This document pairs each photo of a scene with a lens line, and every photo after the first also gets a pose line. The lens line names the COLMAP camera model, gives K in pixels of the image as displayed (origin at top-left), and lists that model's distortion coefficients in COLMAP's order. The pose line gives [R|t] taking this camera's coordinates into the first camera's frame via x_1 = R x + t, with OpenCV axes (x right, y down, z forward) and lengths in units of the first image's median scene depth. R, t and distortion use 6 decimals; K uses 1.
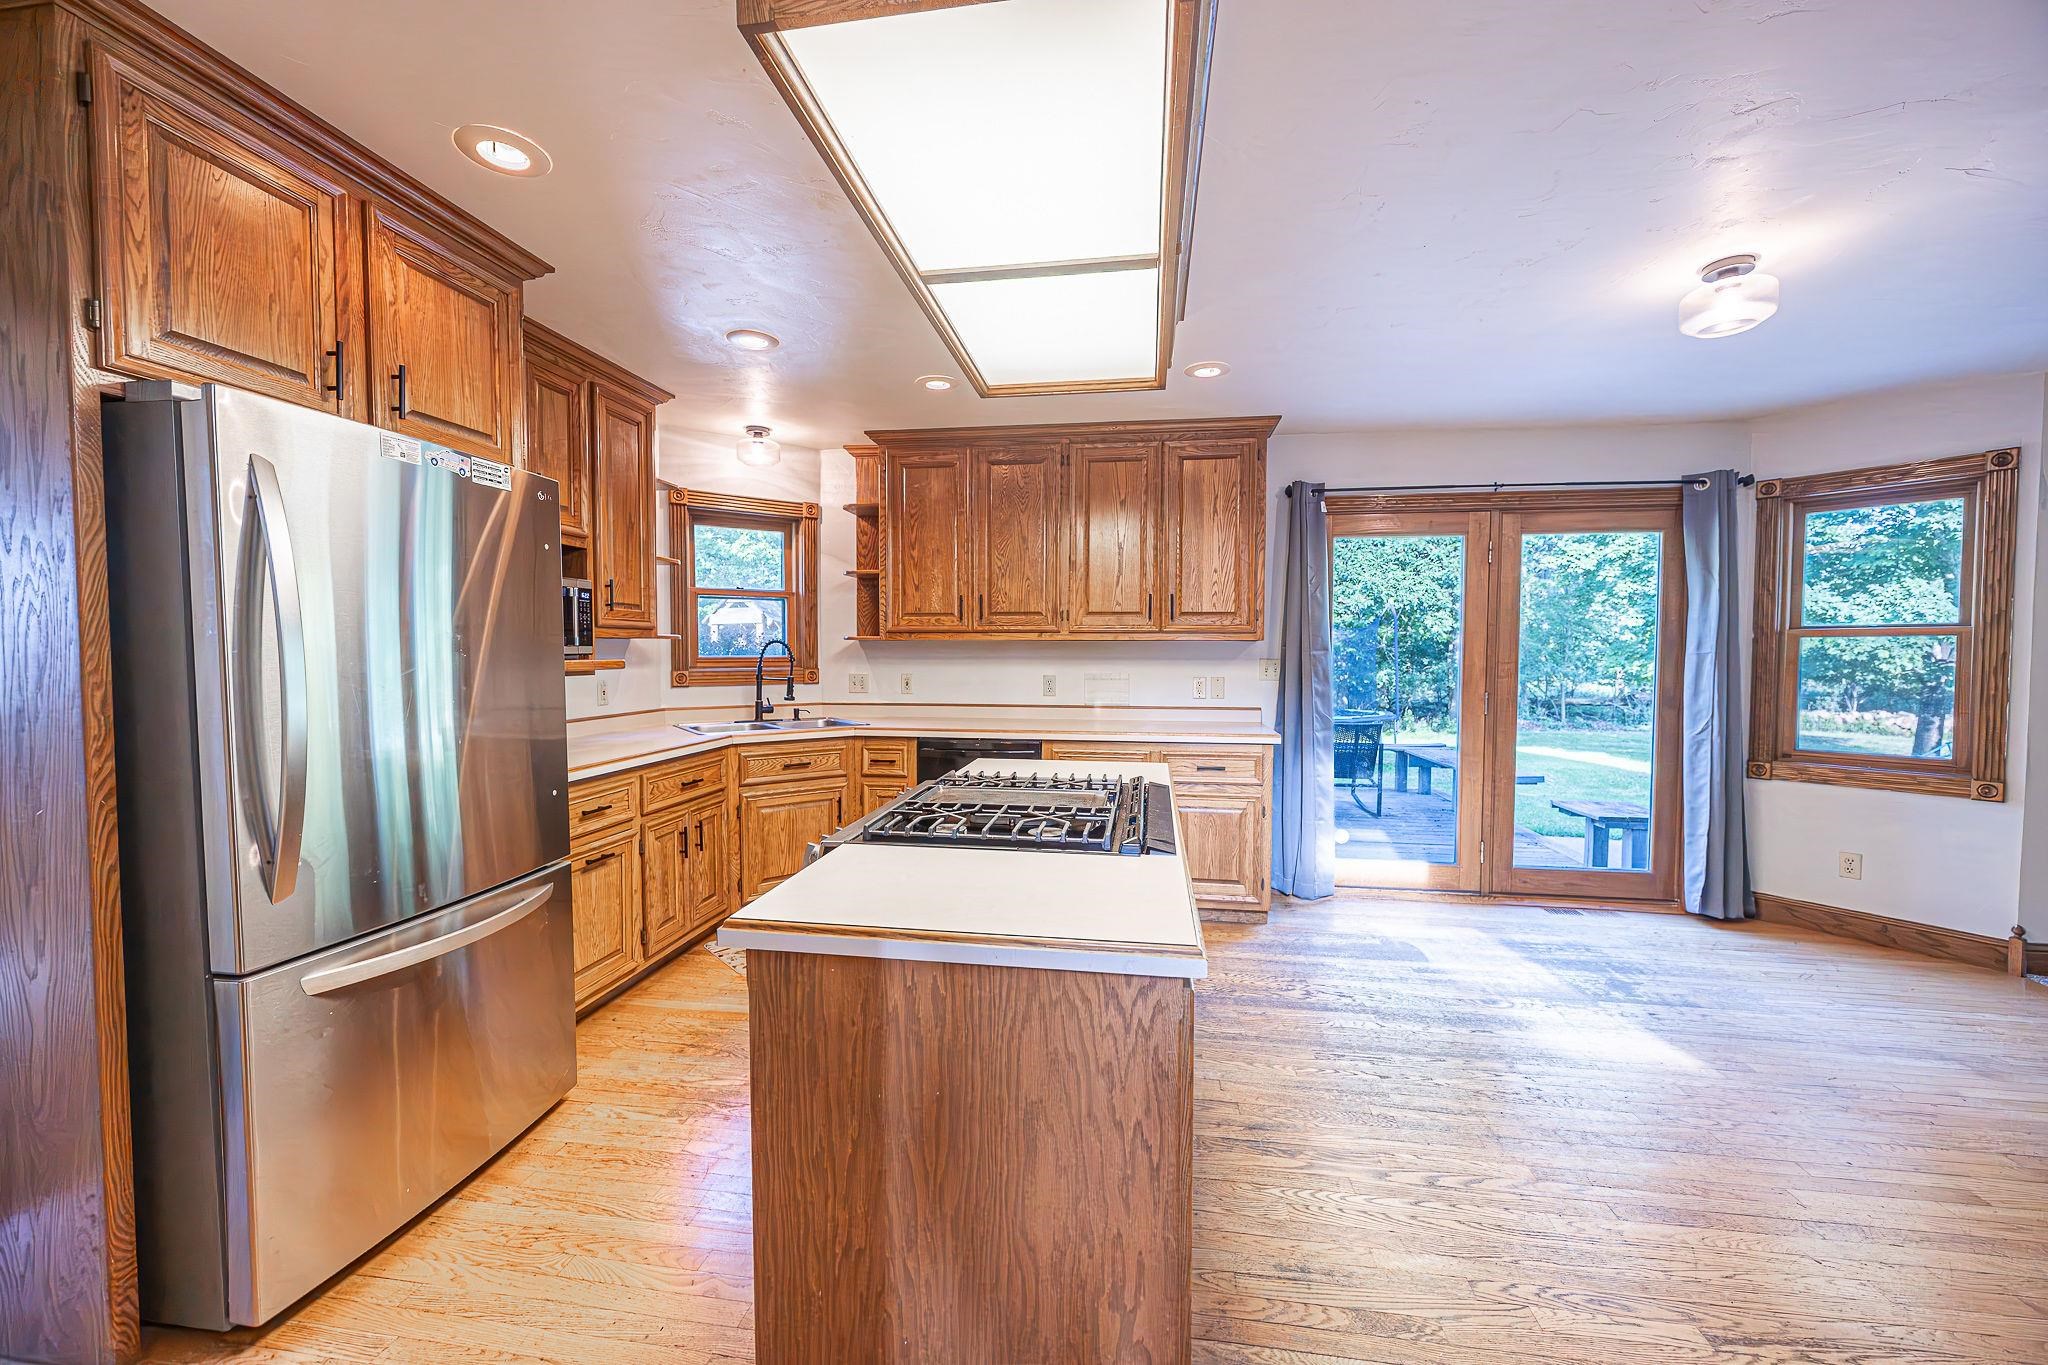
lens RADIAL K [[780.0, 0, 1027.9], [0, 780.0, 678.7], [0, 0, 1]] dist [-0.001948, 0.000742]
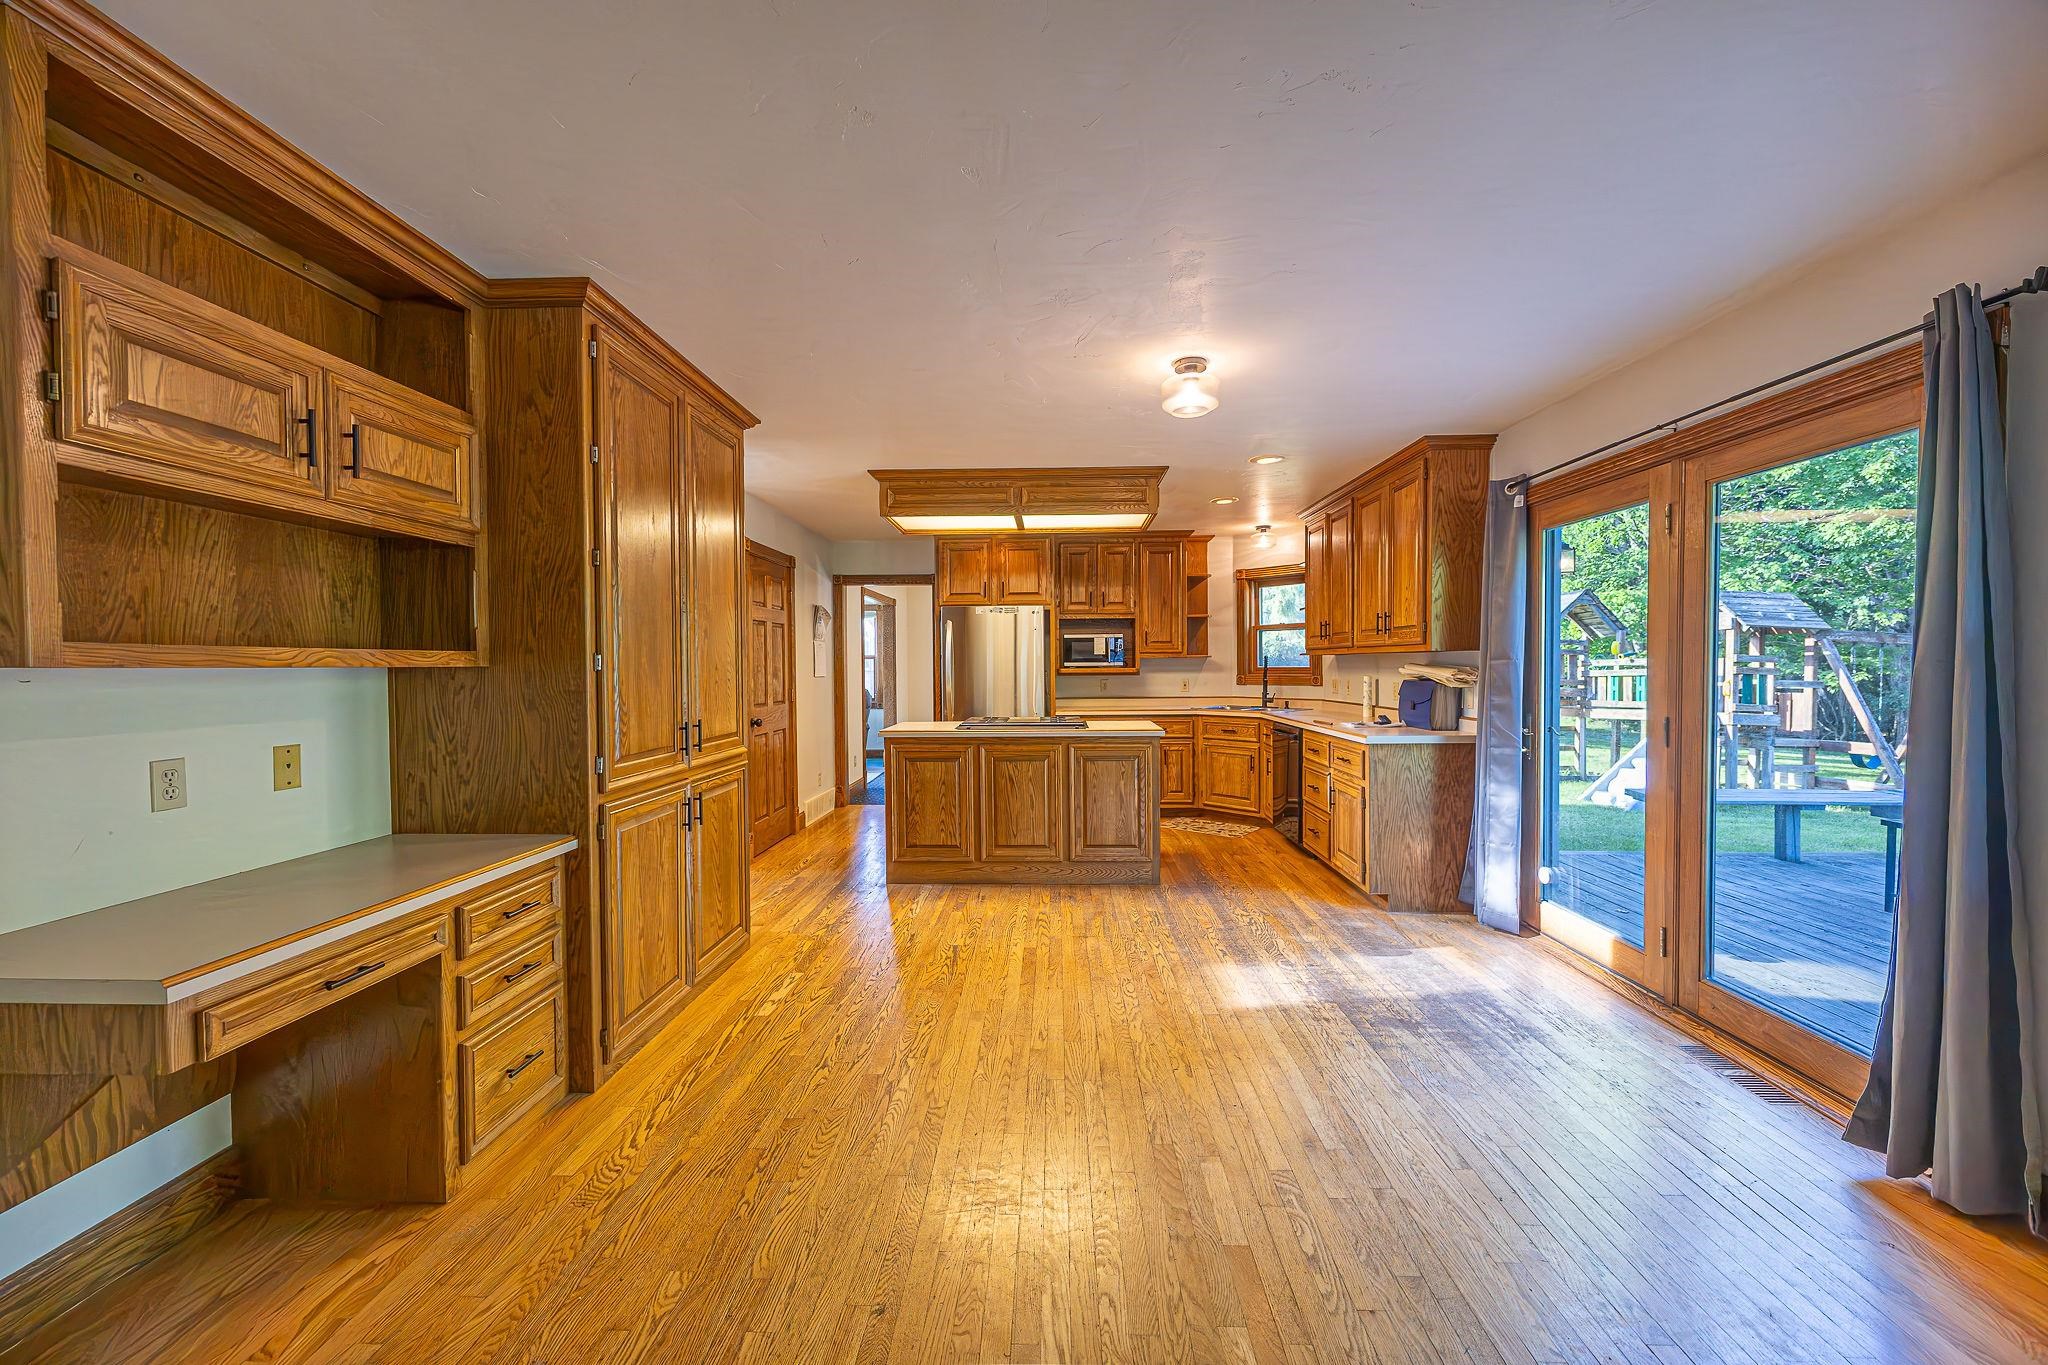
lens RADIAL K [[780.0, 0, 1027.1], [0, 780.0, 679.2], [0, 0, 1]] dist [-0.001948, 0.000742]
pose [[0.115138, 0.015027, -0.993236, 1.241640], [-0.029622, 0.999493, 0.011687, -0.007937], [0.992908, 0.028076, 0.115525, 0.342307]]
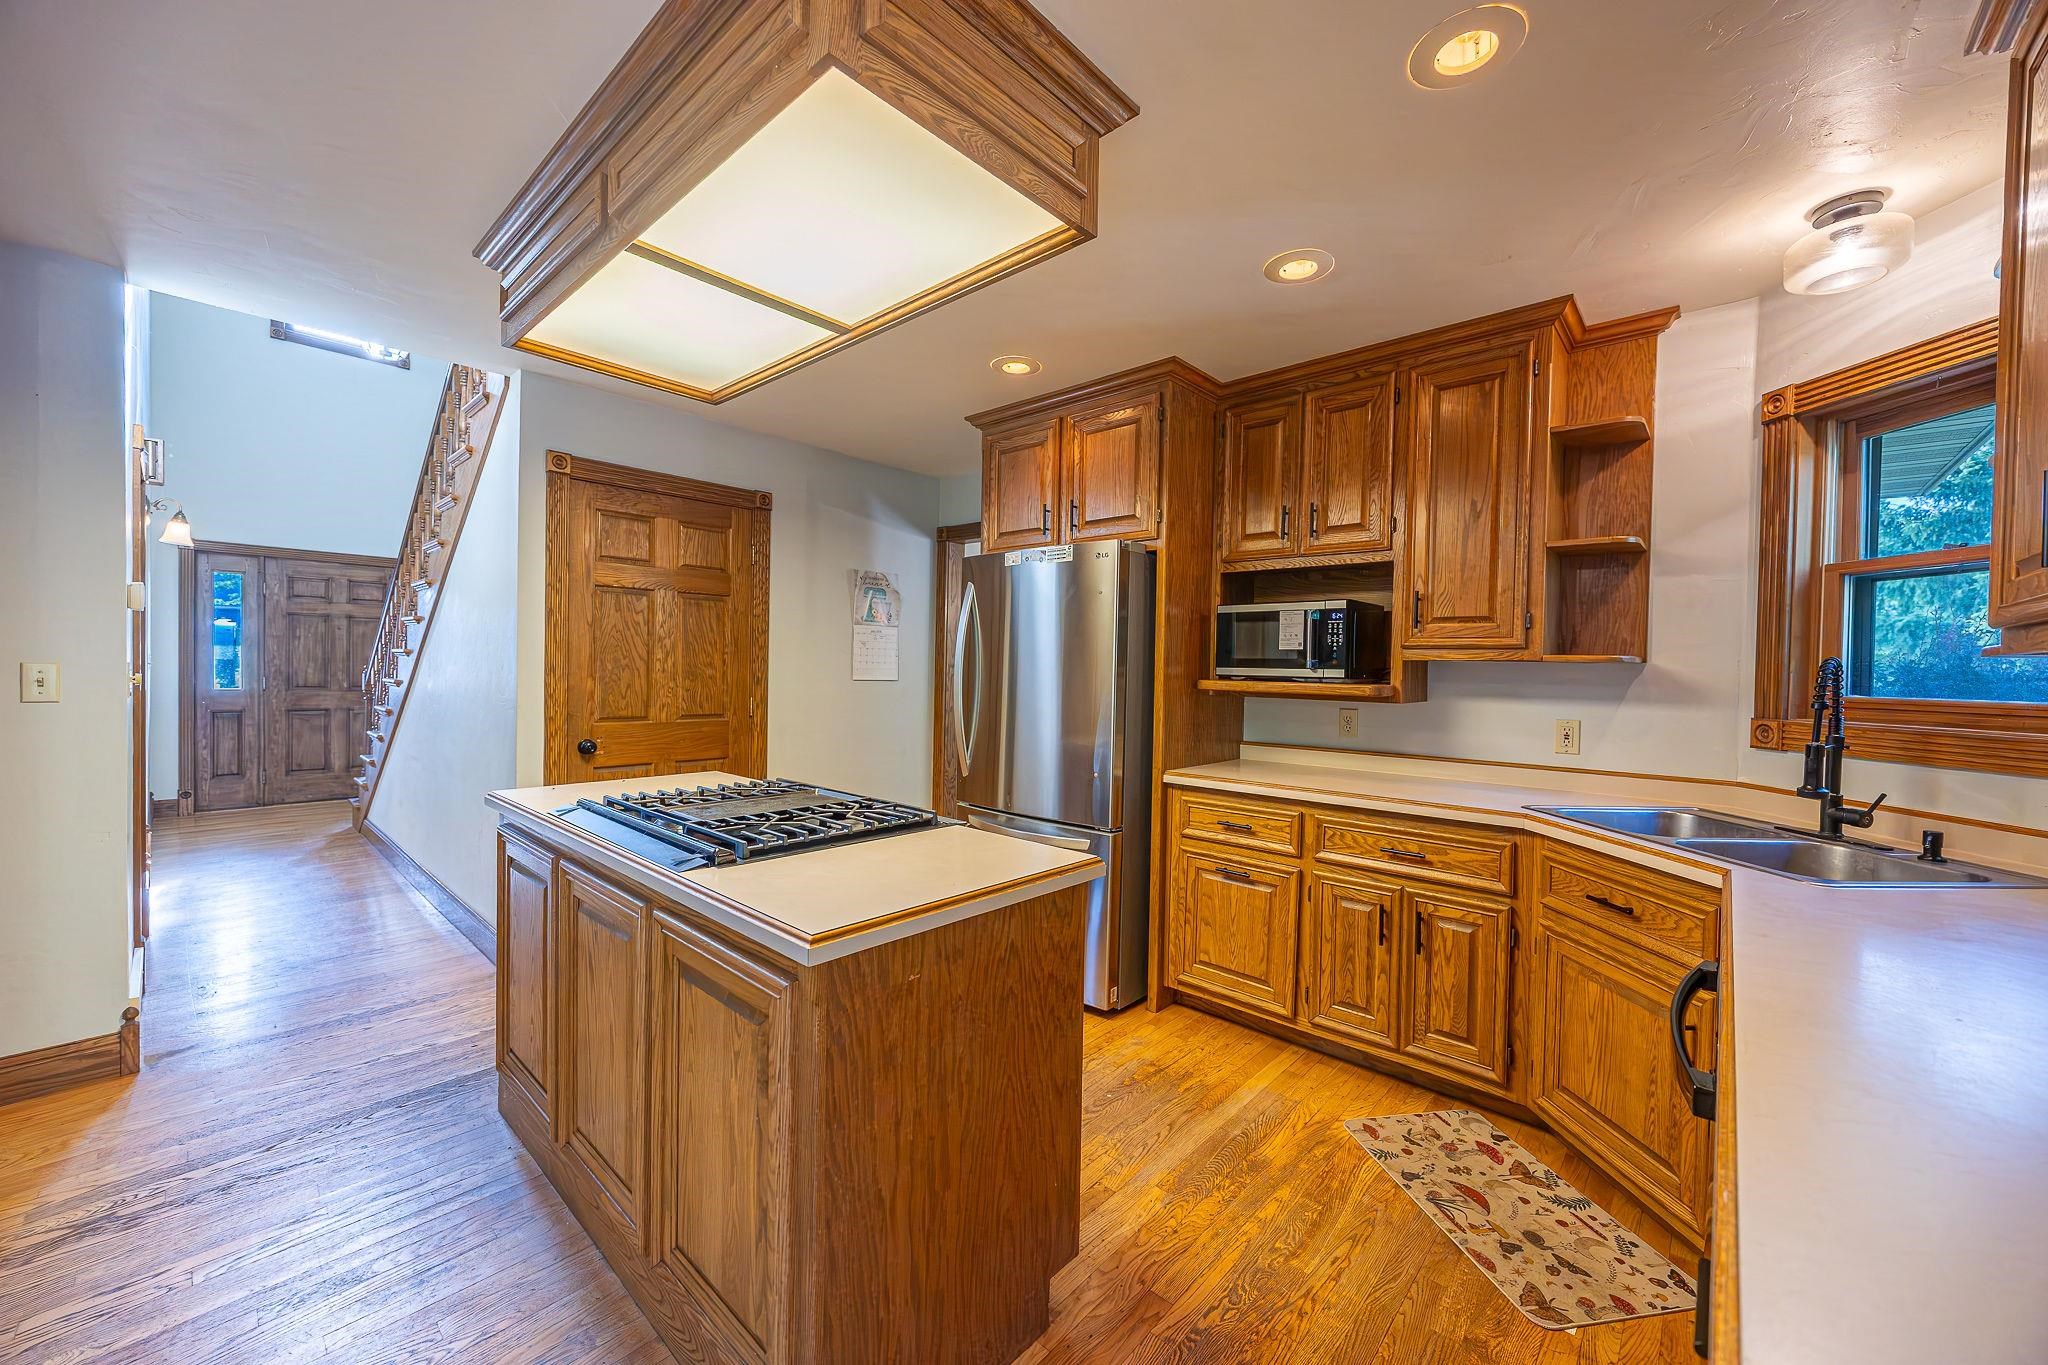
lens RADIAL K [[780.0, 0, 1027.2], [0, 780.0, 677.9], [0, 0, 1]] dist [-0.001948, 0.000742]
pose [[-0.553438, 0.002533, -0.832887, 0.312567], [-0.049012, 0.998163, 0.035603, -0.034204], [0.831447, 0.060525, -0.552297, 0.890182]]
